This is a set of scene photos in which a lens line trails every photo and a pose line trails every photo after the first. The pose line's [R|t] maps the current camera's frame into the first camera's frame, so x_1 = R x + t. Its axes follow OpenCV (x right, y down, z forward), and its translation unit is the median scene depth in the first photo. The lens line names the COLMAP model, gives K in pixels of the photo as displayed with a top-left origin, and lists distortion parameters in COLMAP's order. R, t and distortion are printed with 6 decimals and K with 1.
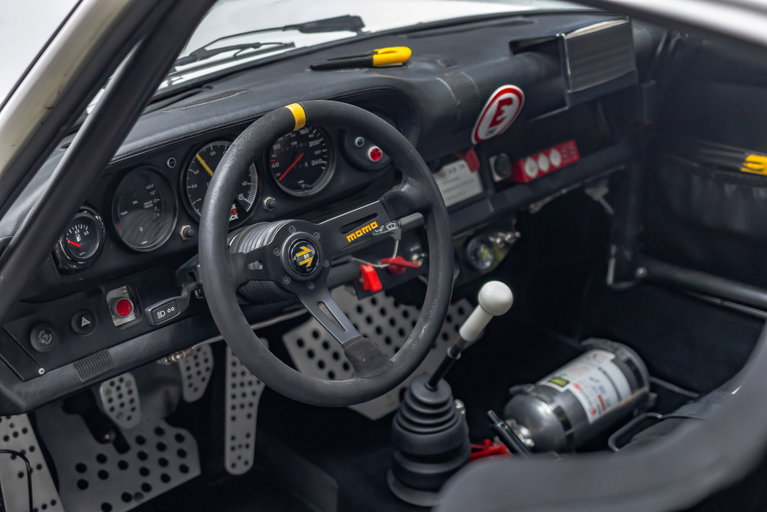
lens RADIAL K [[1197.6, 0, 382.4], [0, 1197.6, 256.1], [0, 0, 1]] dist [-0.054554, -0.001150]
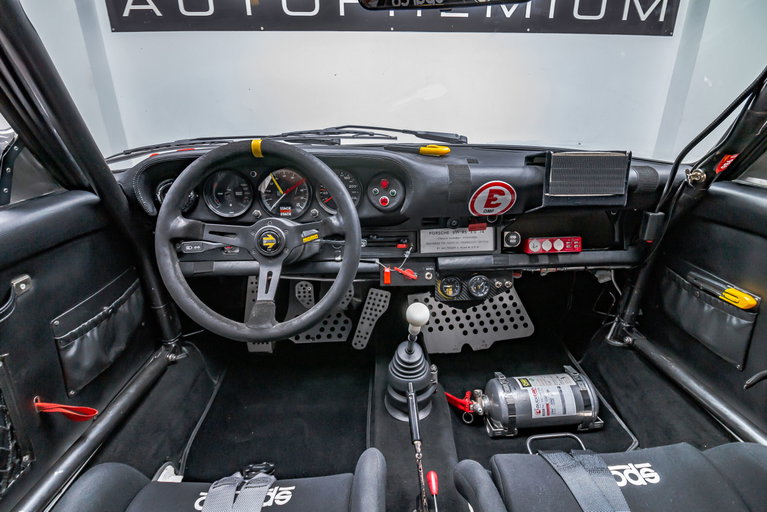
lens RADIAL K [[369.5, 0, 388.1], [0, 369.5, 248.6], [0, 0, 1]] dist [0.000819, -0.014378]
pose [[0.767496, 0.279139, -0.577089, 0.254197], [-0.284140, 0.955088, 0.084088, -0.056769], [0.574643, 0.099437, 0.812341, 0.508452]]
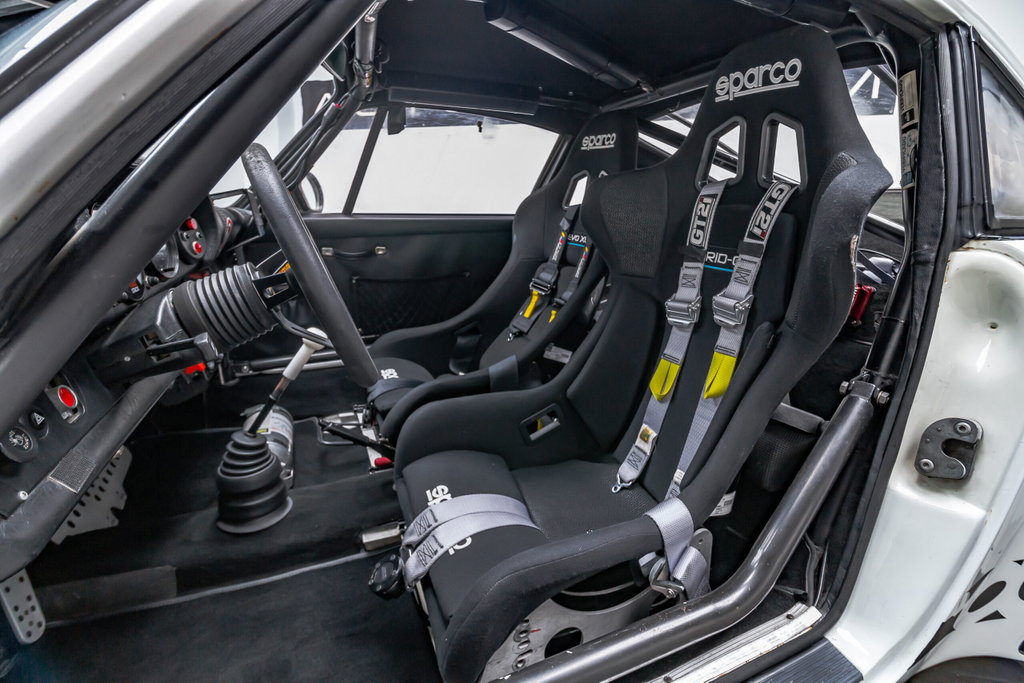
lens RADIAL K [[473.4, 0, 517.1], [0, 473.4, 334.6], [0, 0, 1]] dist [0.001594, -0.011642]
pose [[0.323045, -0.186320, 0.927862, -0.305140], [0.350818, 0.934154, 0.065442, 0.067902], [-0.878959, 0.304370, 0.367138, 0.471429]]
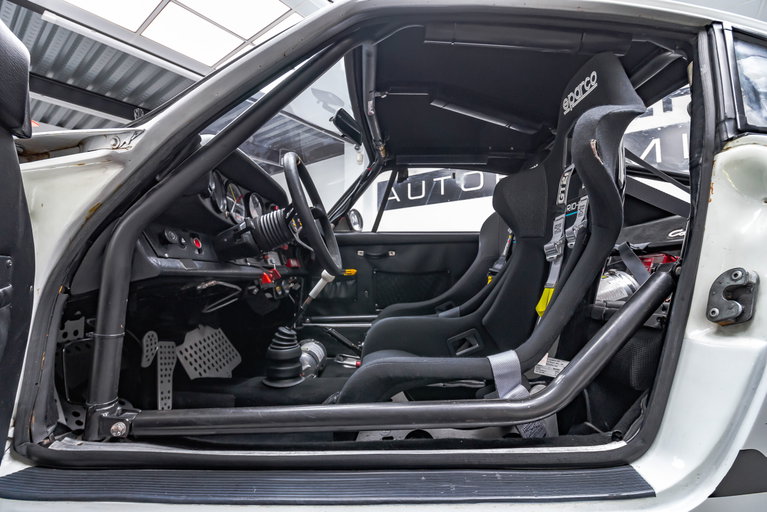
lens RADIAL K [[354.6, 0, 387.4], [0, 354.6, 250.8], [0, 0, 1]] dist [0.001594, -0.011642]
pose [[0.677915, 0.106635, 0.727365, -0.317621], [0.253426, 0.894874, -0.367390, 0.252049], [-0.690077, 0.433393, 0.579624, 0.372365]]
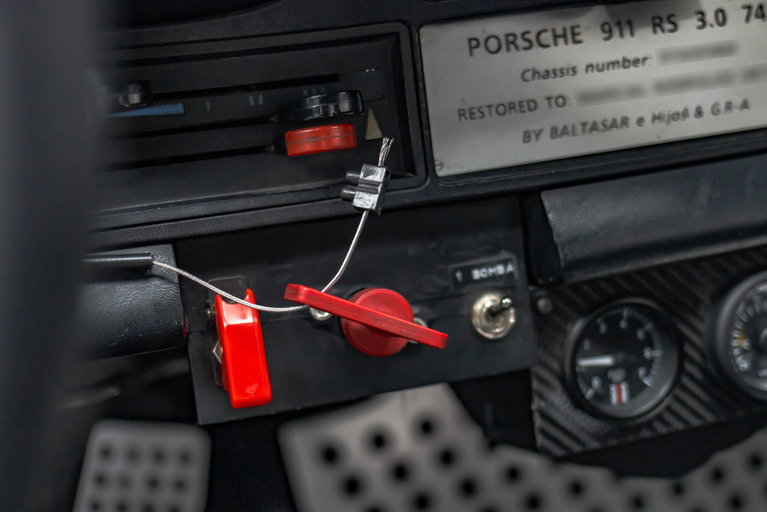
lens RADIAL K [[1197.6, 0, 382.4], [0, 1197.6, 256.1], [0, 0, 1]] dist [-0.054554, -0.001150]
pose [[0.912885, 0.178445, -0.367149, 0.094884], [-0.176144, 0.983549, 0.040067, -0.015262], [0.368258, 0.028094, 0.929299, 0.693191]]
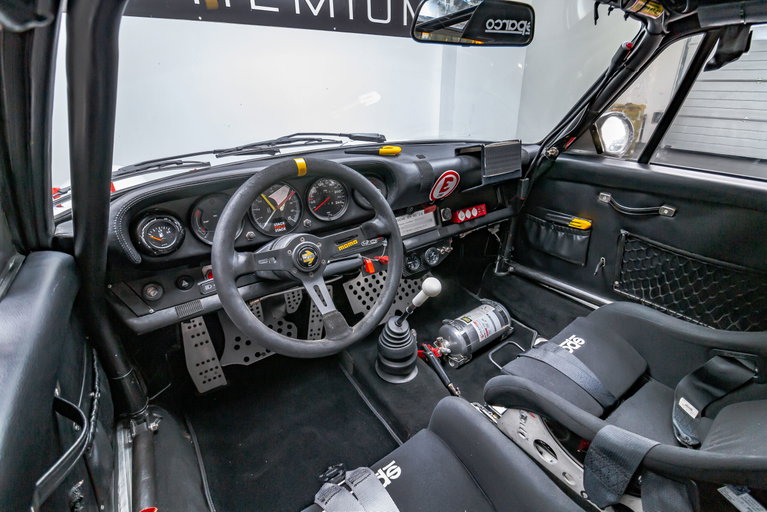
lens RADIAL K [[354.6, 0, 387.4], [0, 354.6, 250.8], [0, 0, 1]] dist [0.001594, -0.011642]
pose [[0.991095, 0.087506, -0.100371, 0.065352], [-0.084643, 0.995883, 0.032444, -0.024357], [0.102797, -0.023660, 0.994421, 0.392633]]
